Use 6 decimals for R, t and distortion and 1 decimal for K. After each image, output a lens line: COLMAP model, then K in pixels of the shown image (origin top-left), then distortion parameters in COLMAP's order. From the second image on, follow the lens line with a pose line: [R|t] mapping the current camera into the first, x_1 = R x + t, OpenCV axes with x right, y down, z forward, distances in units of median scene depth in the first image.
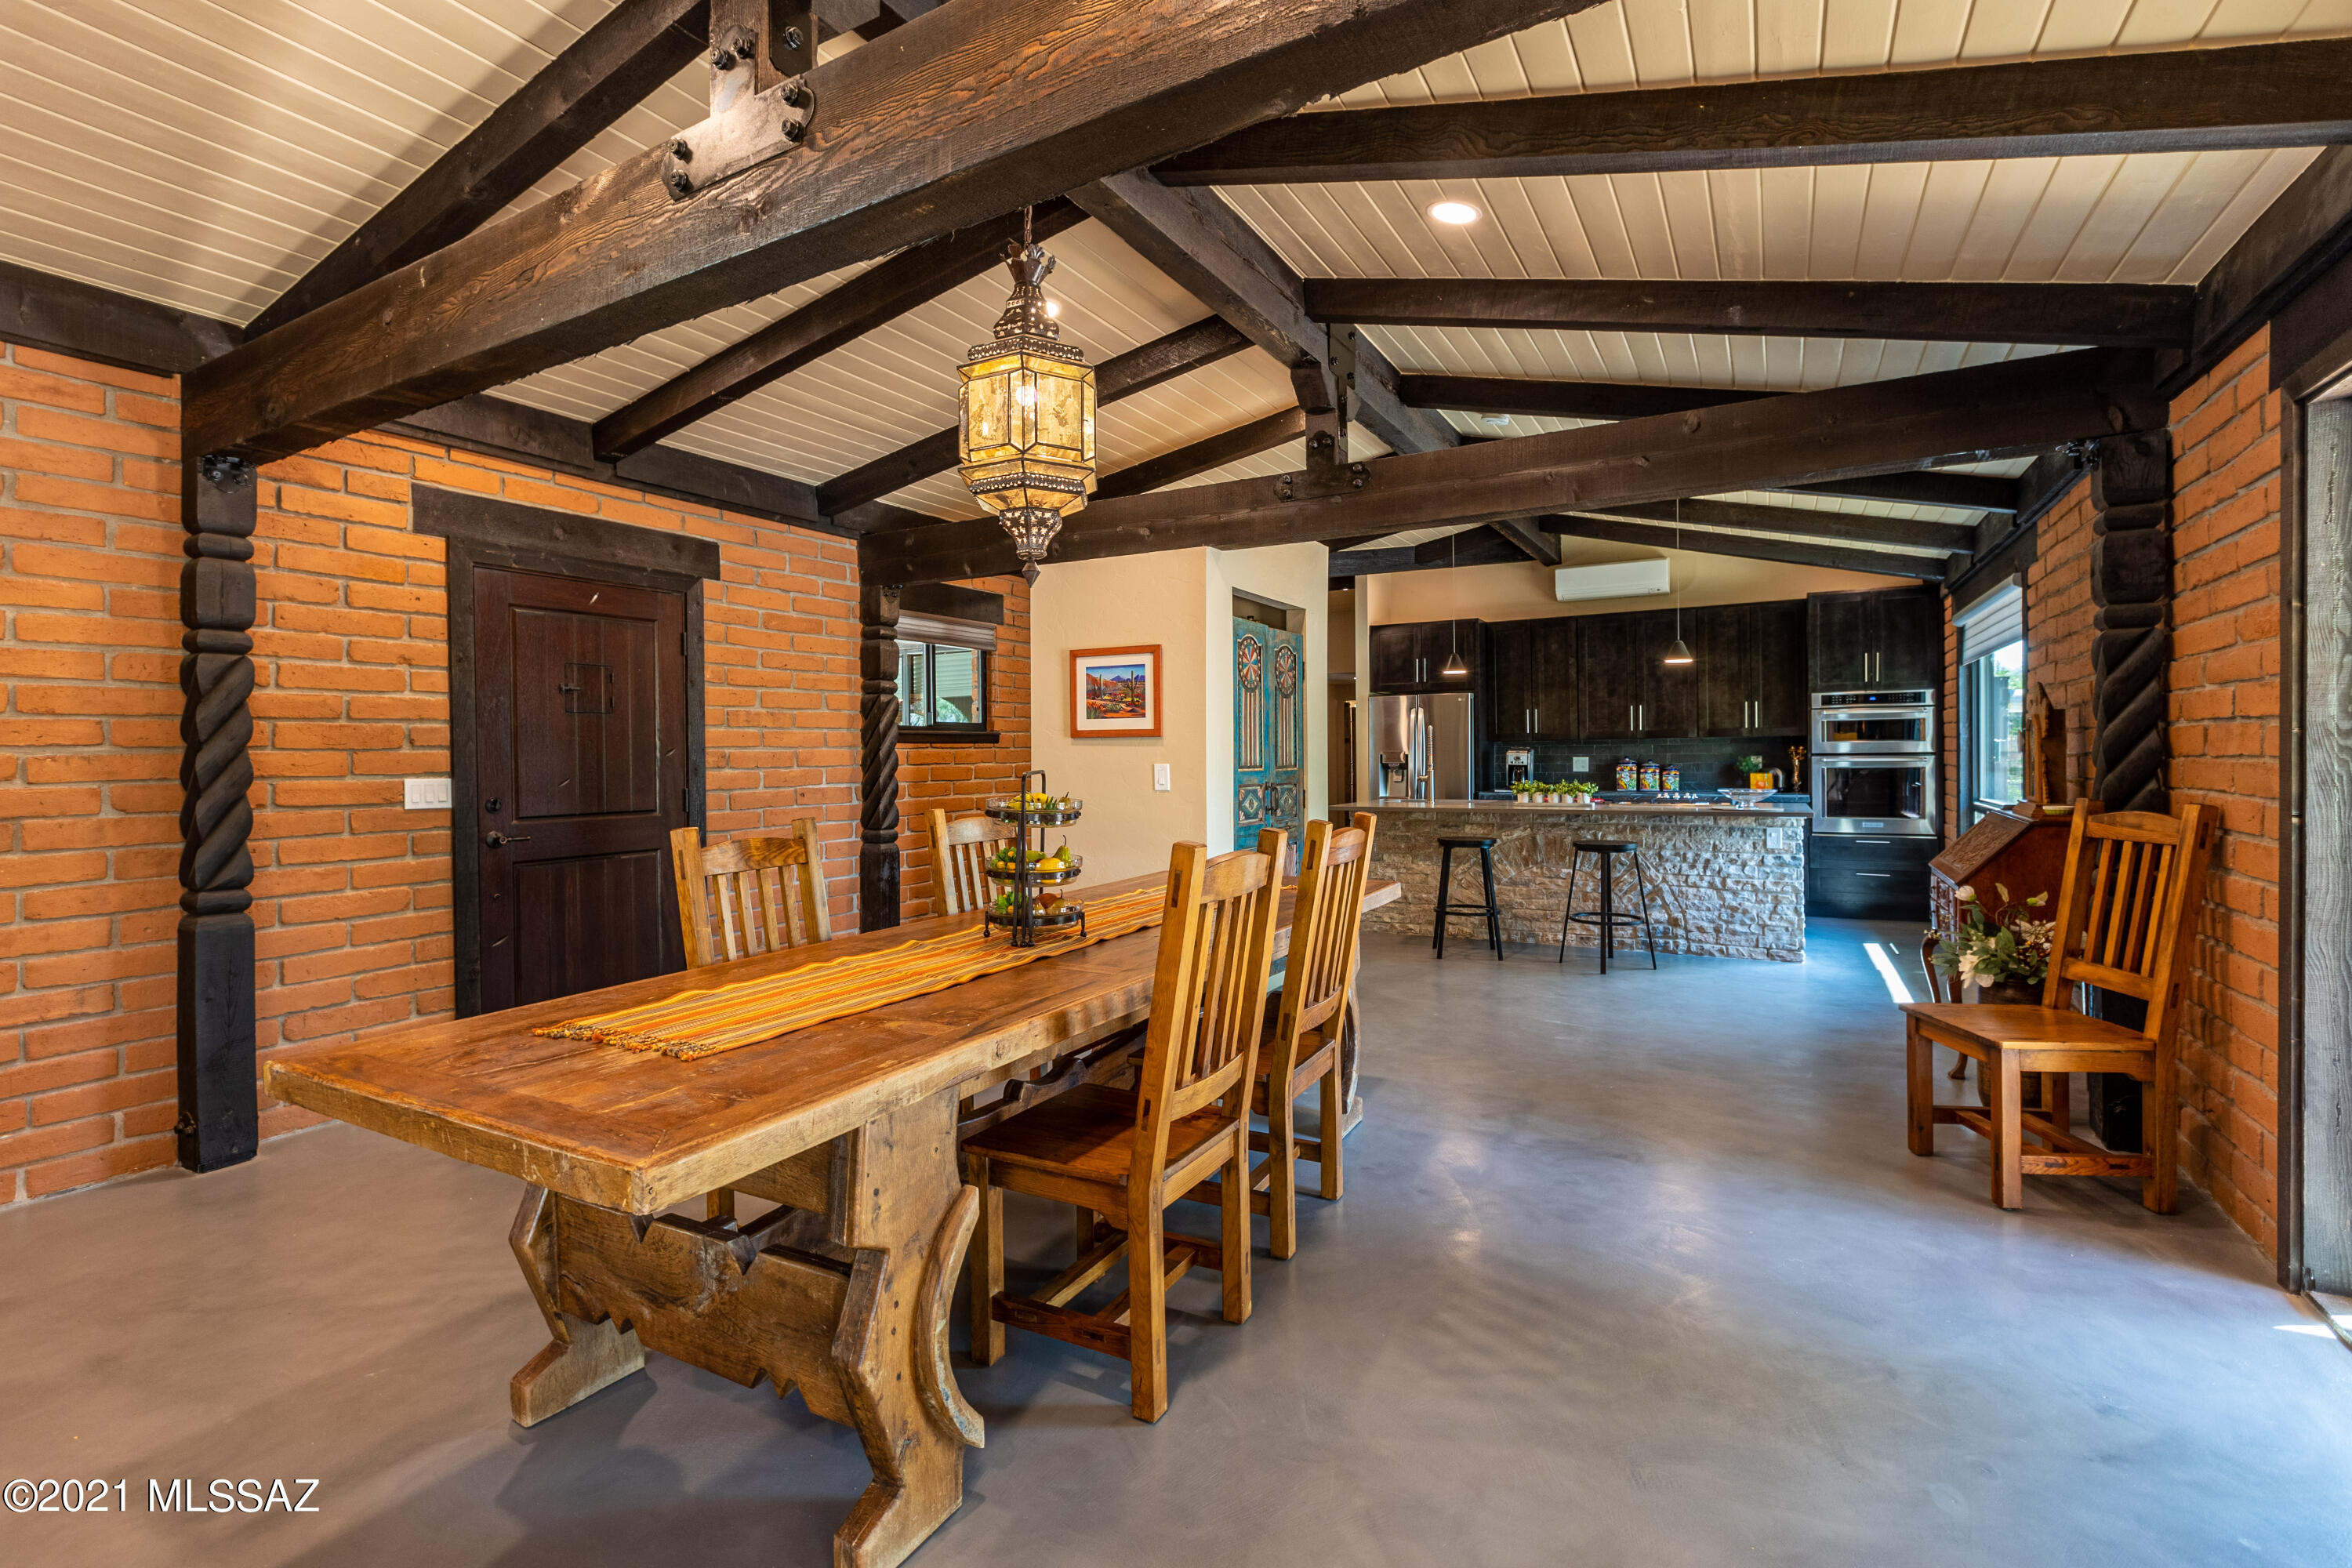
lens RADIAL K [[1050.4, 0, 1177.8], [0, 1050.4, 759.3], [0, 0, 1]] dist [0.002790, 0.000174]
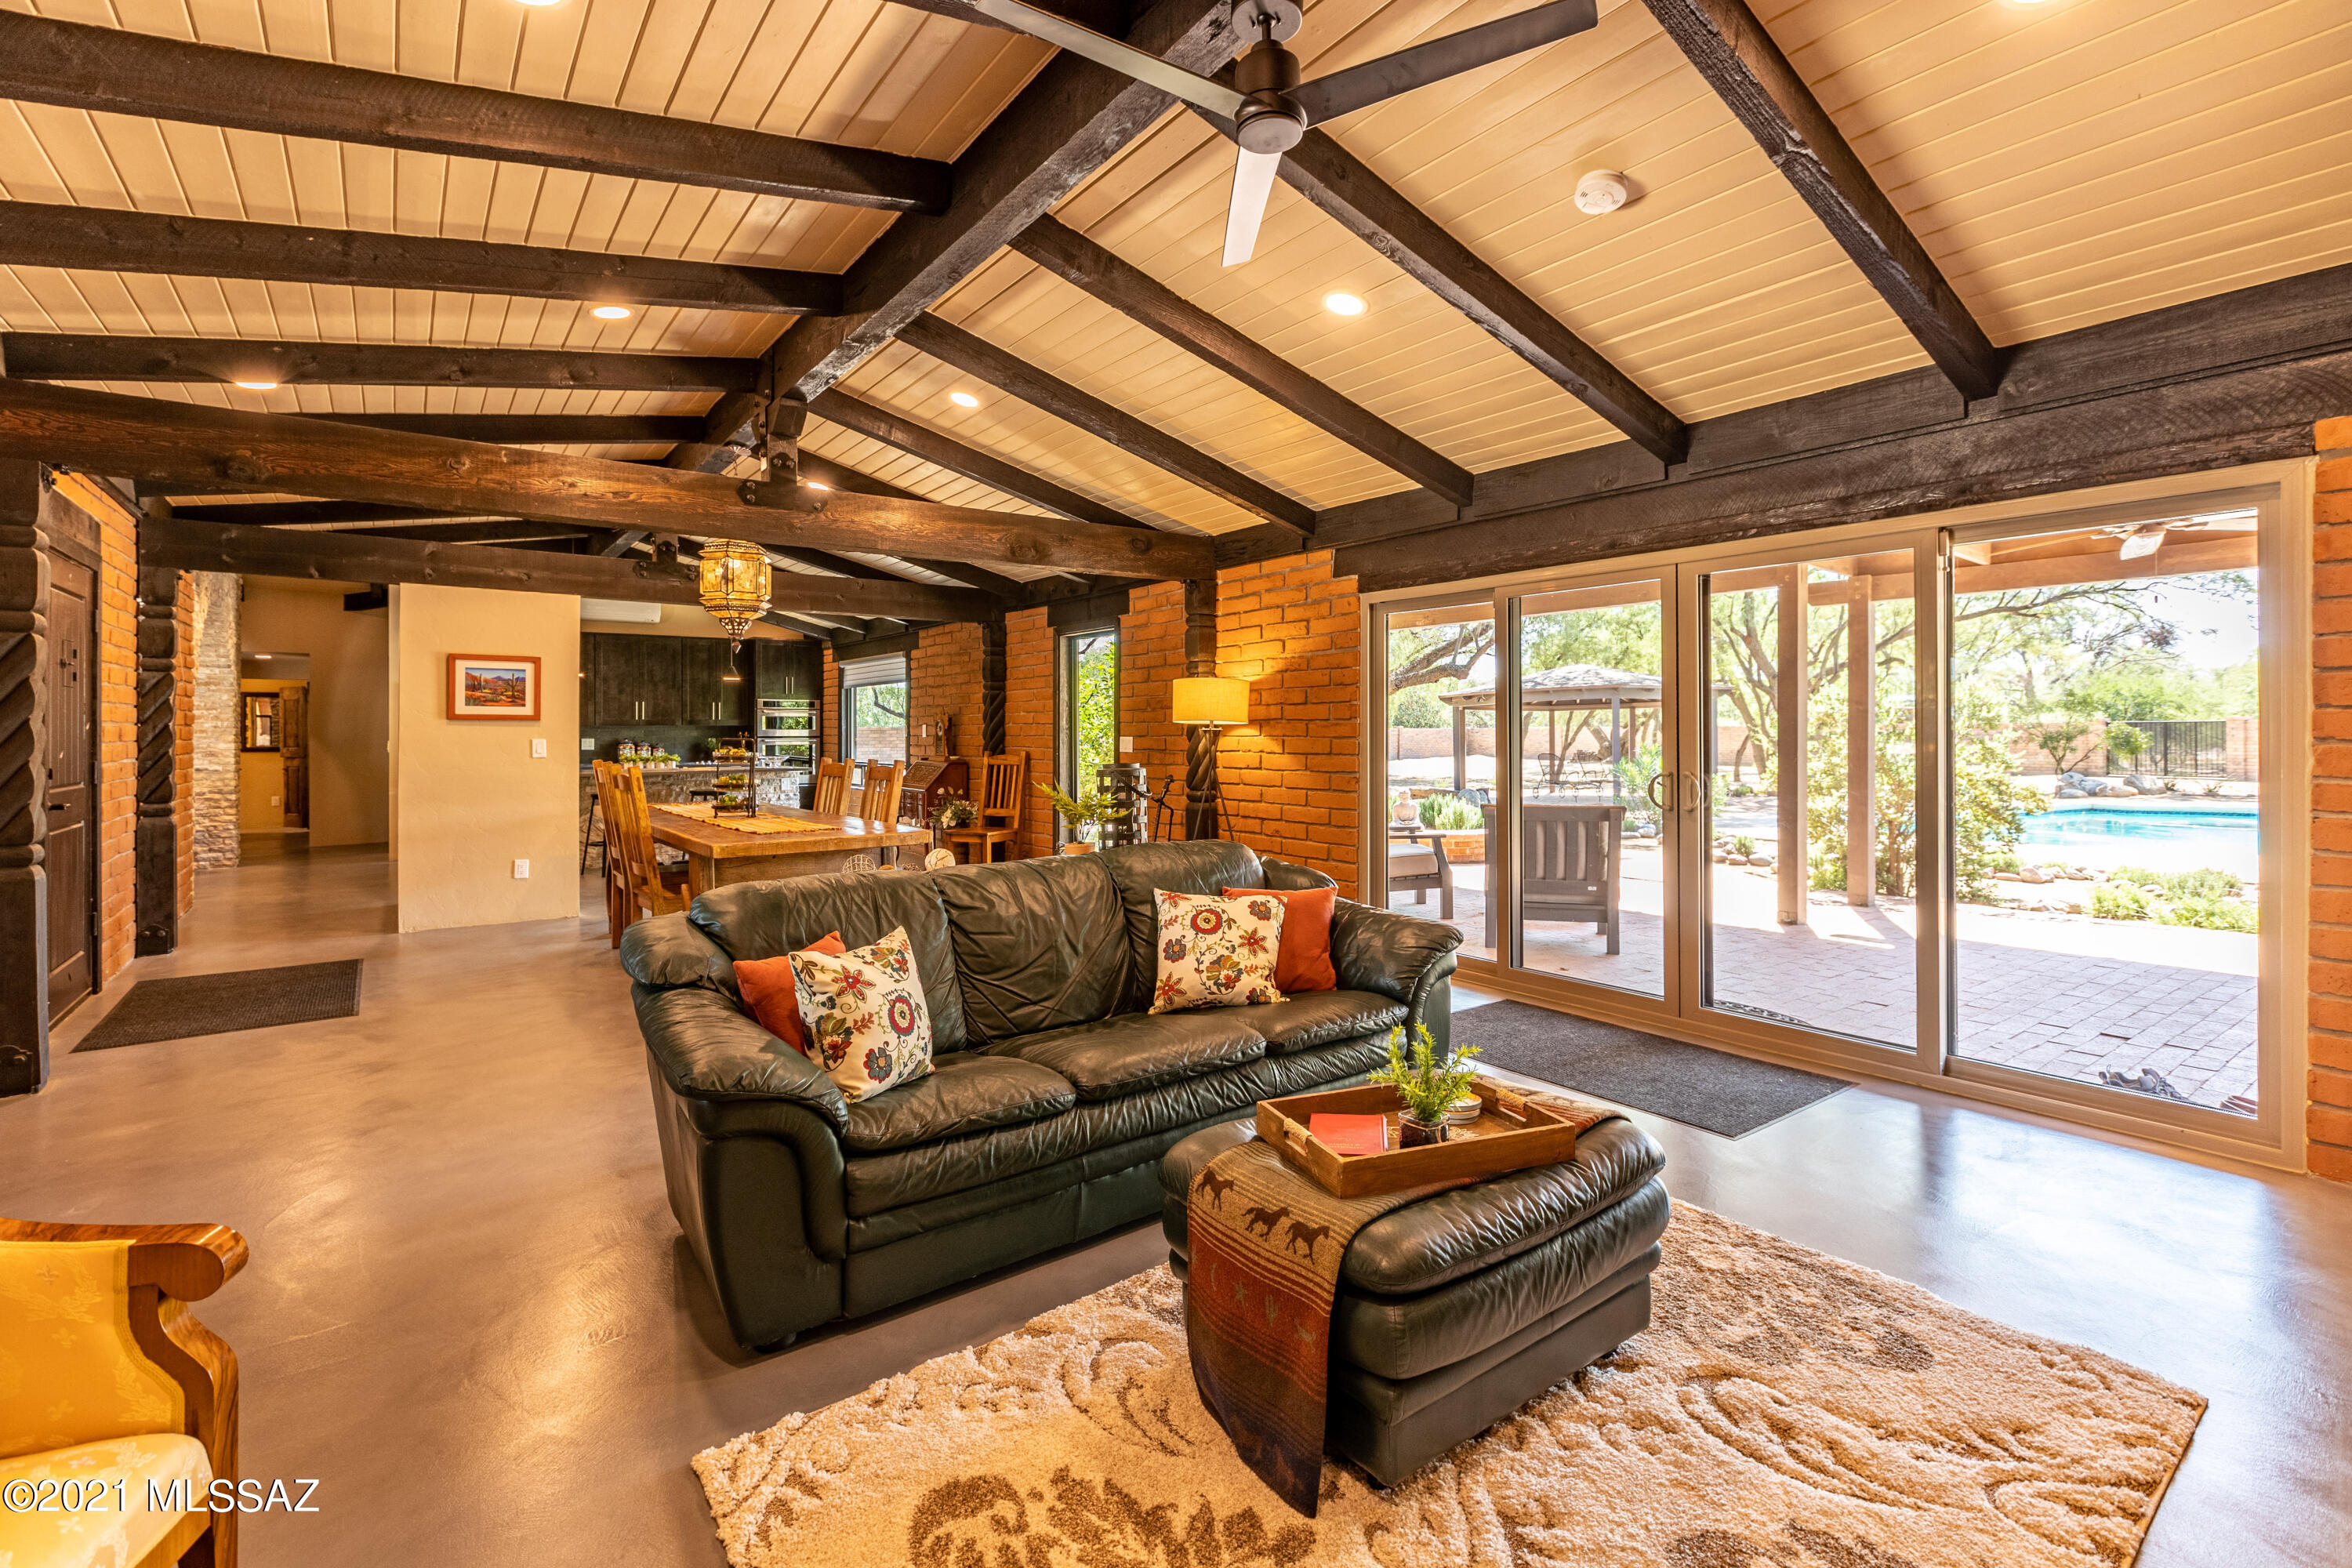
lens RADIAL K [[1057.9, 0, 1173.9], [0, 1057.9, 727.2], [0, 0, 1]] dist [0.005656, 0.000328]
pose [[0.405911, 0.013450, 0.913814, -0.727953], [0.003407, 0.999862, -0.016230, 0.010646], [-0.913906, 0.009702, 0.405809, -0.287477]]
